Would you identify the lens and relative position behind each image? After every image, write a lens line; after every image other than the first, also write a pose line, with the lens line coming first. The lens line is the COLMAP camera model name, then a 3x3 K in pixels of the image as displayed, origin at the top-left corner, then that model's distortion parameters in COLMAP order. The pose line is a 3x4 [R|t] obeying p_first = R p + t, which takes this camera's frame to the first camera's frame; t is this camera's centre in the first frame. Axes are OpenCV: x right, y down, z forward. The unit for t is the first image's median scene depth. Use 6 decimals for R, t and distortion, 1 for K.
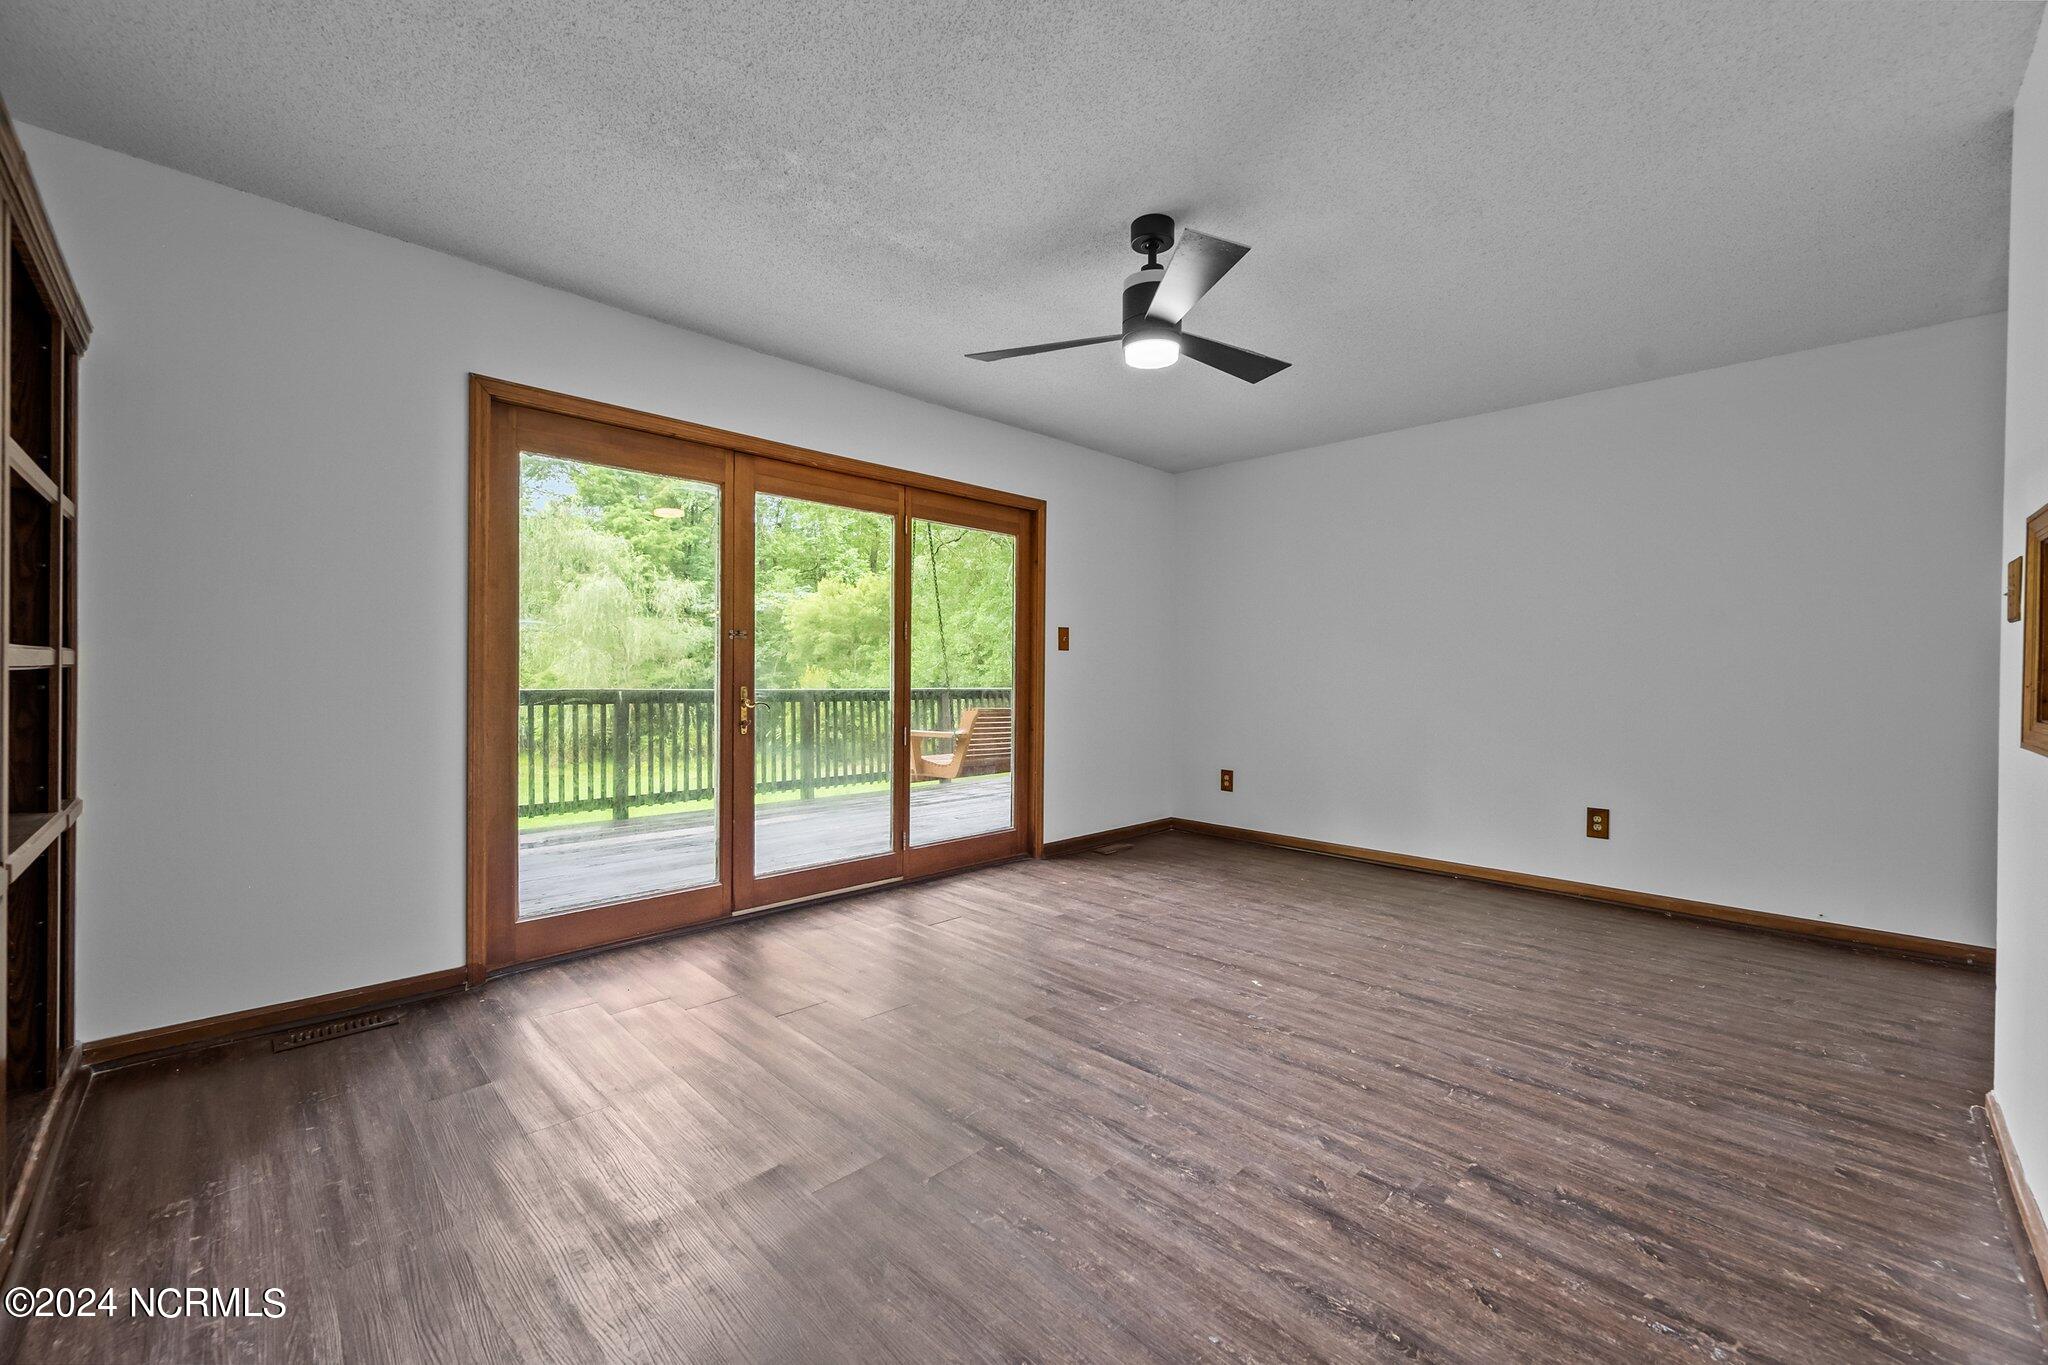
lens RADIAL K [[810.2, 0, 1040.8], [0, 810.2, 688.5], [0, 0, 1]] dist [-0.000072, -0.000010]
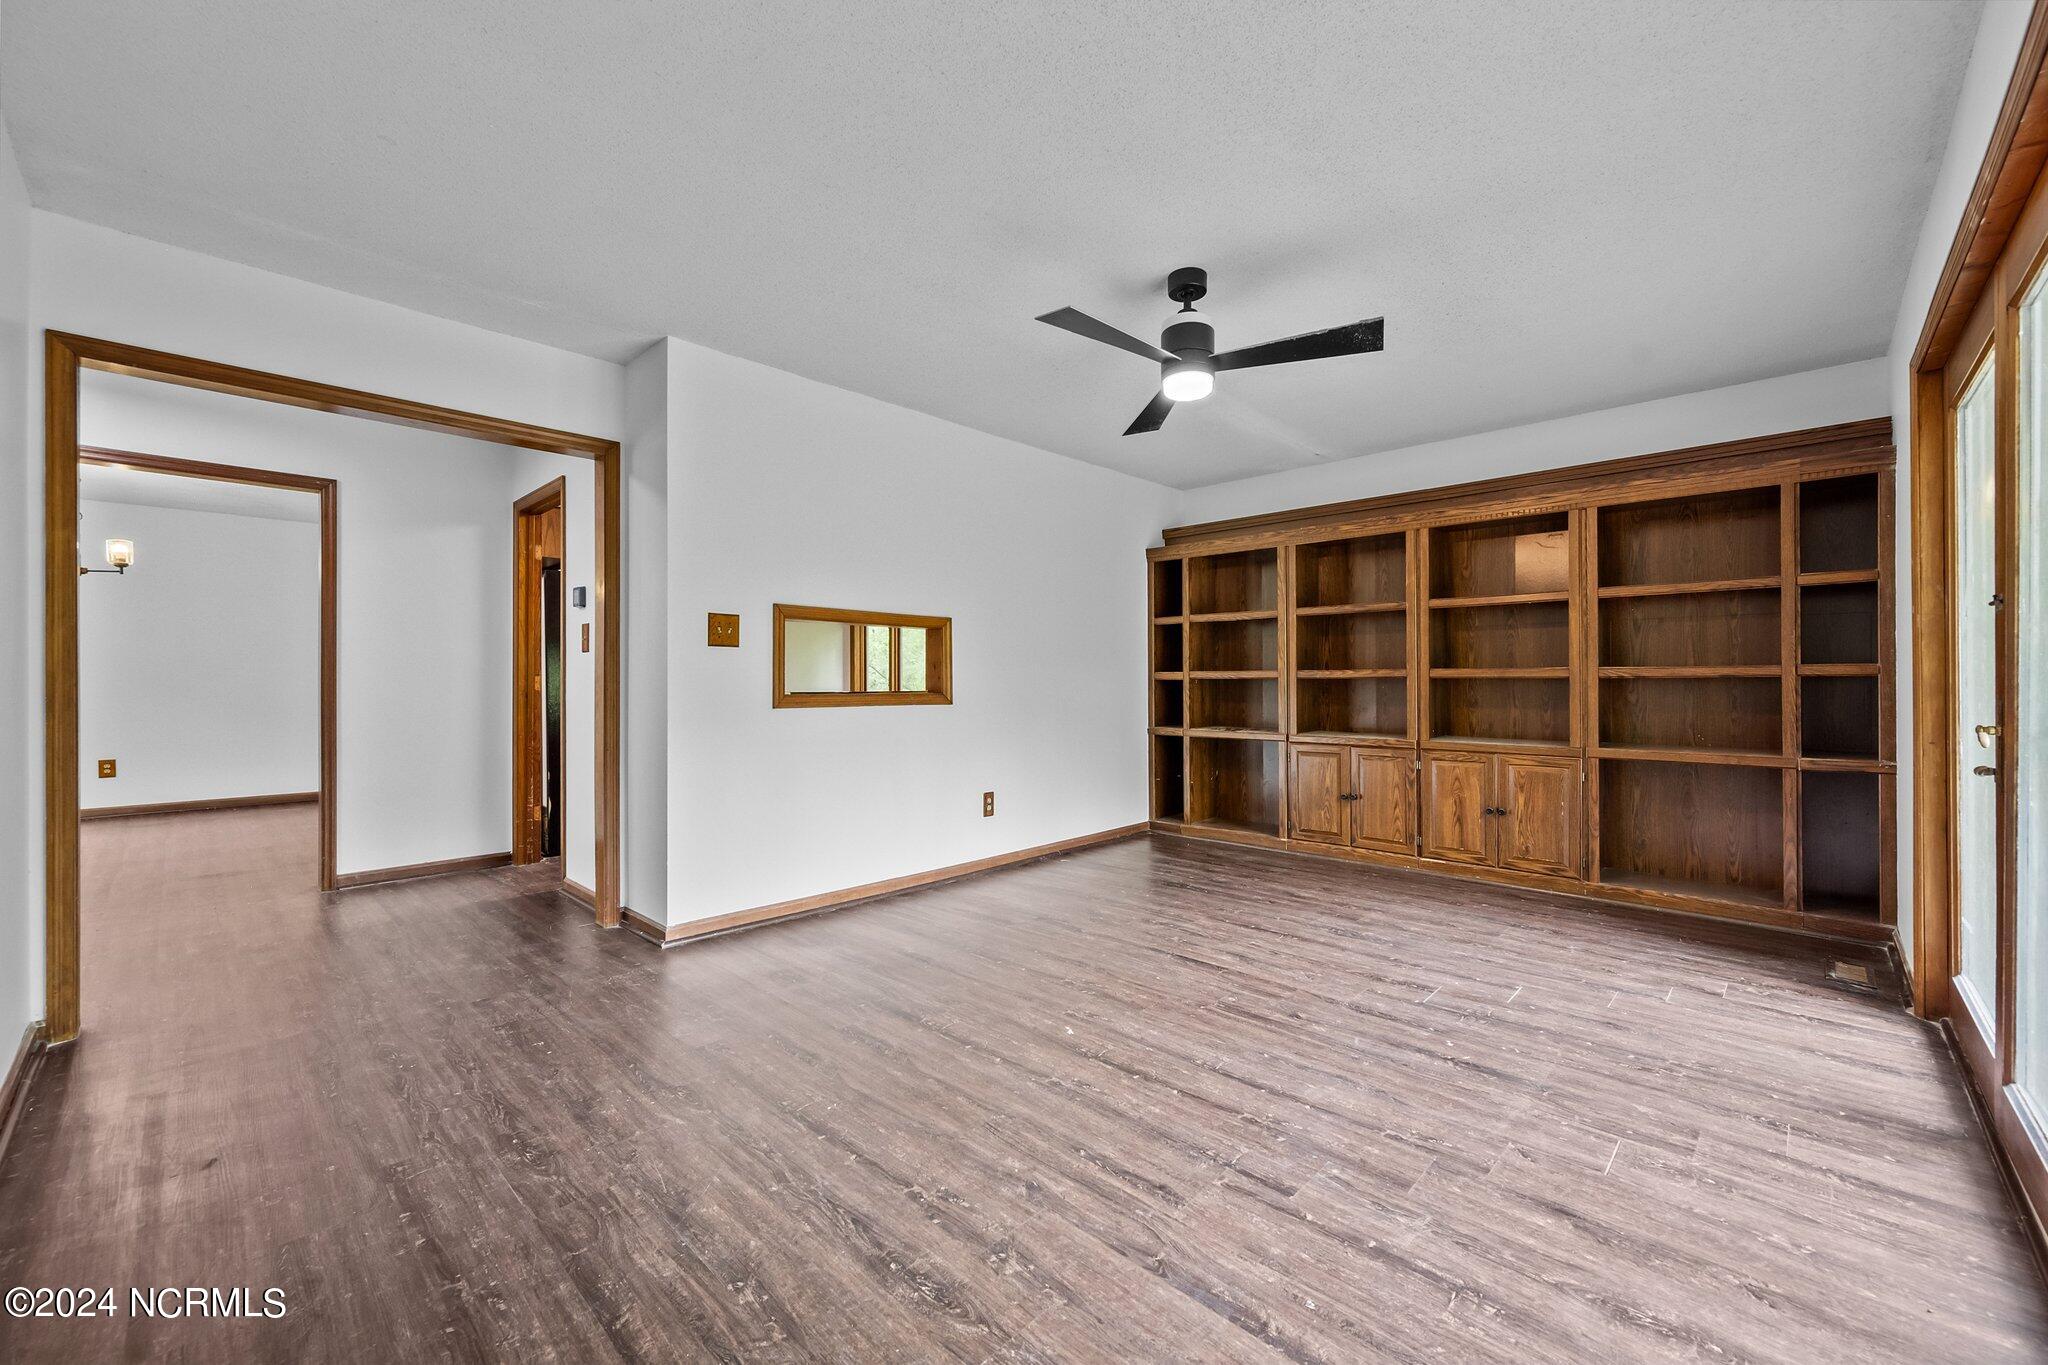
lens RADIAL K [[810.2, 0, 1030.3], [0, 810.2, 680.9], [0, 0, 1]] dist [-0.000072, -0.000010]
pose [[-0.999927, -0.004373, -0.011295, 0.434381], [-0.004553, 0.999862, 0.015997, -0.034862], [0.011224, 0.016047, -0.999808, 2.527892]]
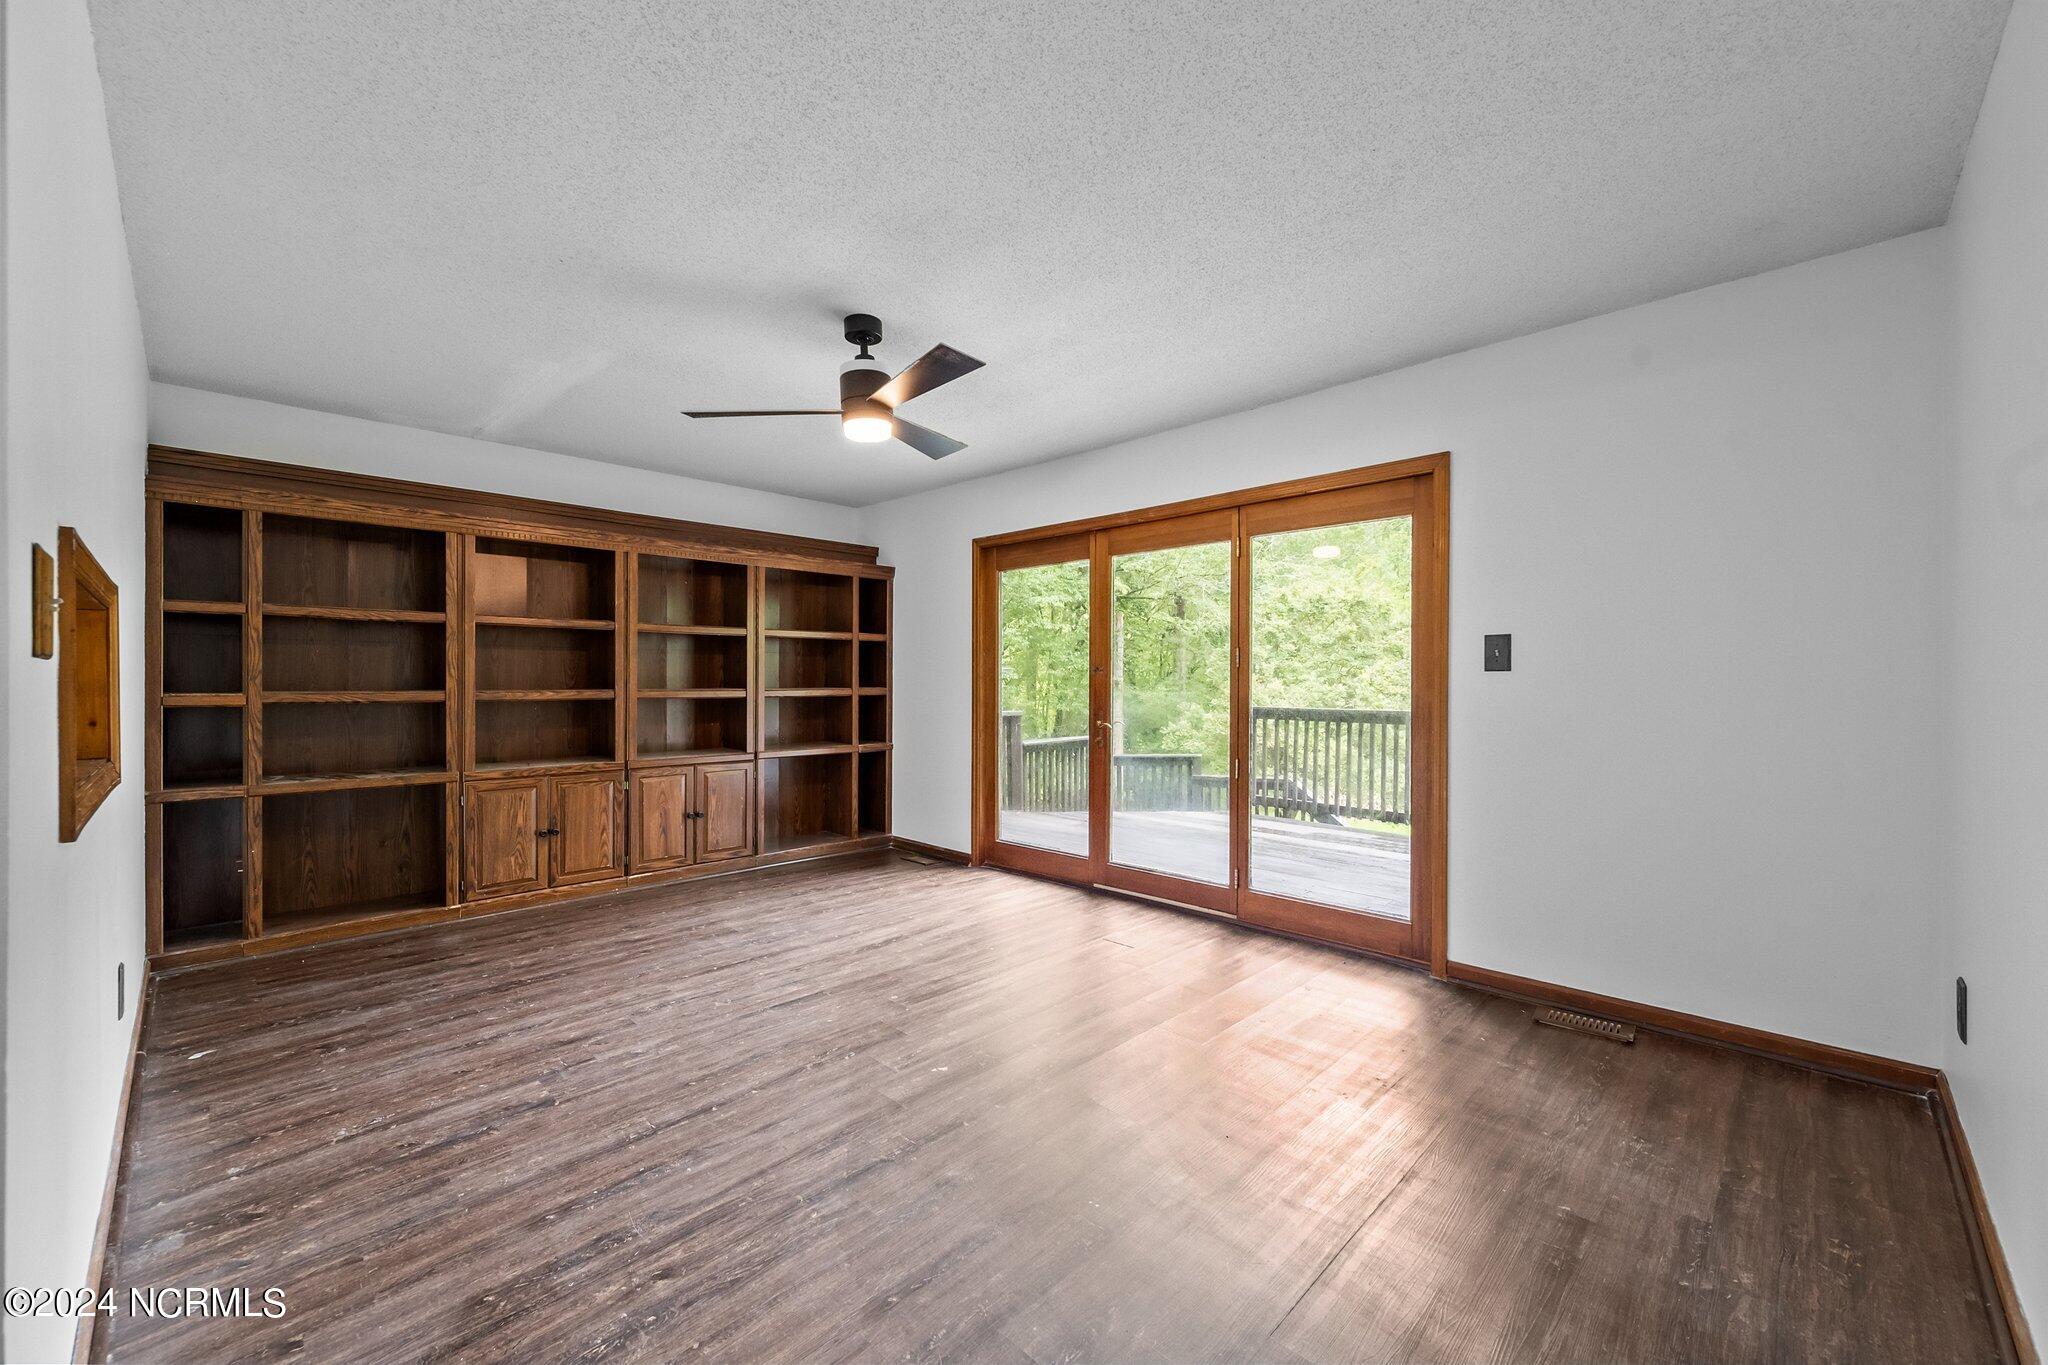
lens RADIAL K [[810.2, 0, 1028.1], [0, 810.2, 687.5], [0, 0, 1]] dist [-0.000072, -0.000010]
pose [[0.003374, 0.002891, -0.999990, 1.539065], [-0.017442, 0.999844, 0.002832, -0.068407], [0.999842, 0.017432, 0.003424, 1.469698]]
